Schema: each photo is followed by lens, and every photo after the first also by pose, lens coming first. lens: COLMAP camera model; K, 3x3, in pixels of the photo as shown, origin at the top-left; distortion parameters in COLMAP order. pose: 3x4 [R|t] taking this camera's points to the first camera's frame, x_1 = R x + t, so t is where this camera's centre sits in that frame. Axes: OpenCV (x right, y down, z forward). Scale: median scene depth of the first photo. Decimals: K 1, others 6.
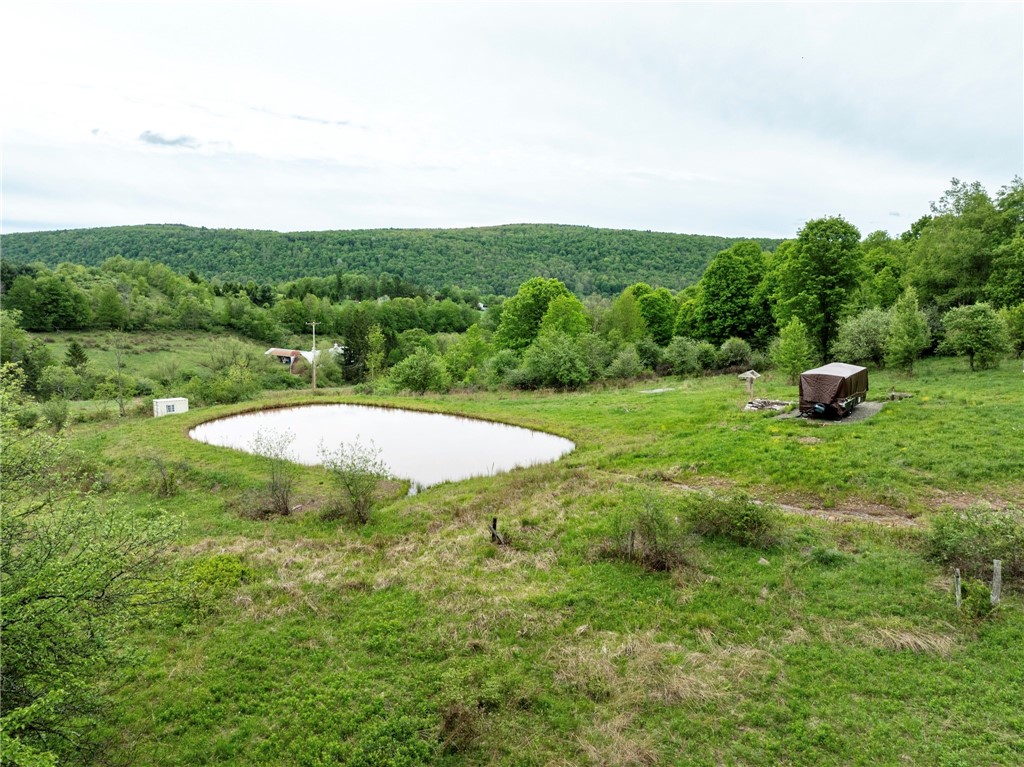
lens RADIAL K [[719.5, 0, 516.1], [0, 719.5, 385.3], [0, 0, 1]] dist [-0.049835, 0.019106]
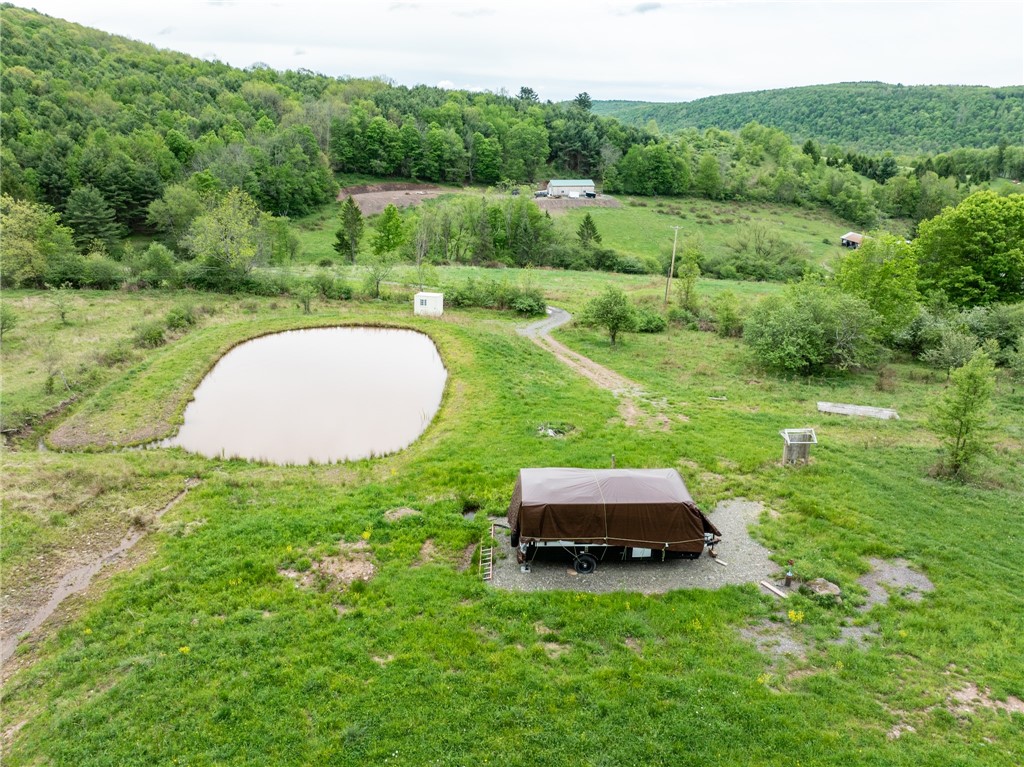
lens RADIAL K [[719.5, 0, 511.9], [0, 719.5, 384.4], [0, 0, 1]] dist [-0.049835, 0.019106]
pose [[0.625083, 0.260193, -0.735915, 0.022821], [-0.120855, 0.963698, 0.238076, -0.006260], [0.771146, -0.059878, 0.633836, 0.018453]]
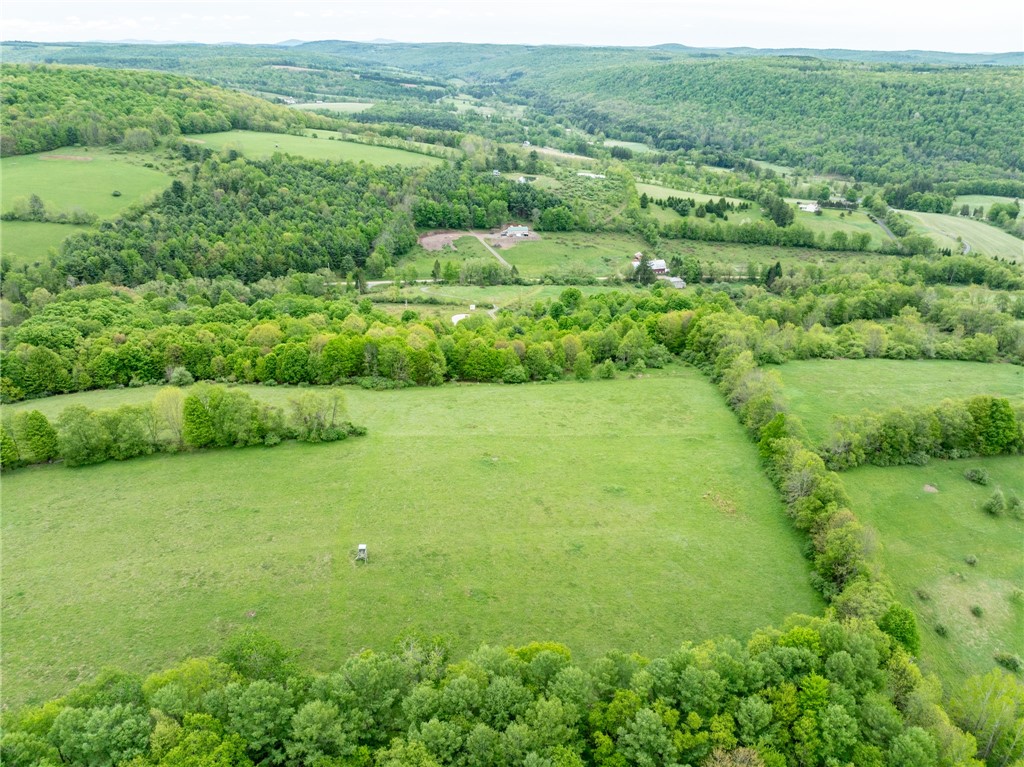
lens RADIAL K [[719.5, 0, 516.3], [0, 719.5, 383.7], [0, 0, 1]] dist [-0.049835, 0.019106]
pose [[0.642132, 0.323267, -0.695101, 0.217656], [-0.120715, 0.938066, 0.324745, -0.071066], [0.757030, -0.124620, 0.641385, -0.141982]]
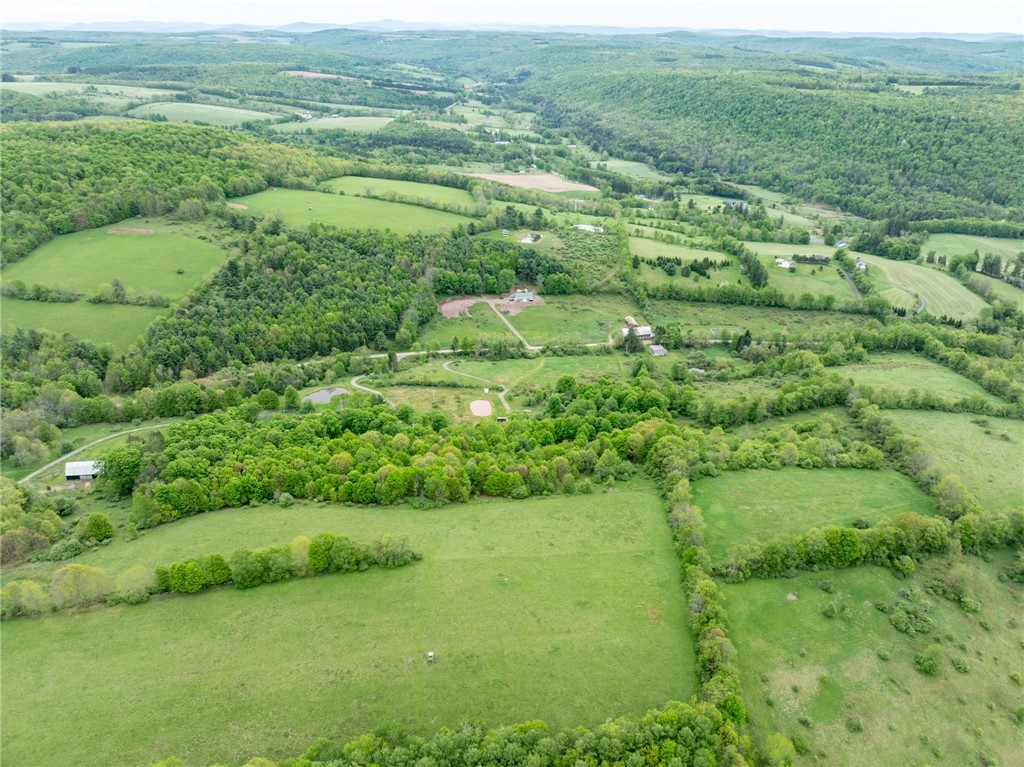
lens RADIAL K [[719.5, 0, 517.1], [0, 719.5, 382.8], [0, 0, 1]] dist [-0.049835, 0.019106]
pose [[0.634788, 0.342282, -0.692739, 0.252411], [-0.120766, 0.929465, 0.348584, -0.138422], [0.763191, -0.137618, 0.631349, -0.181175]]
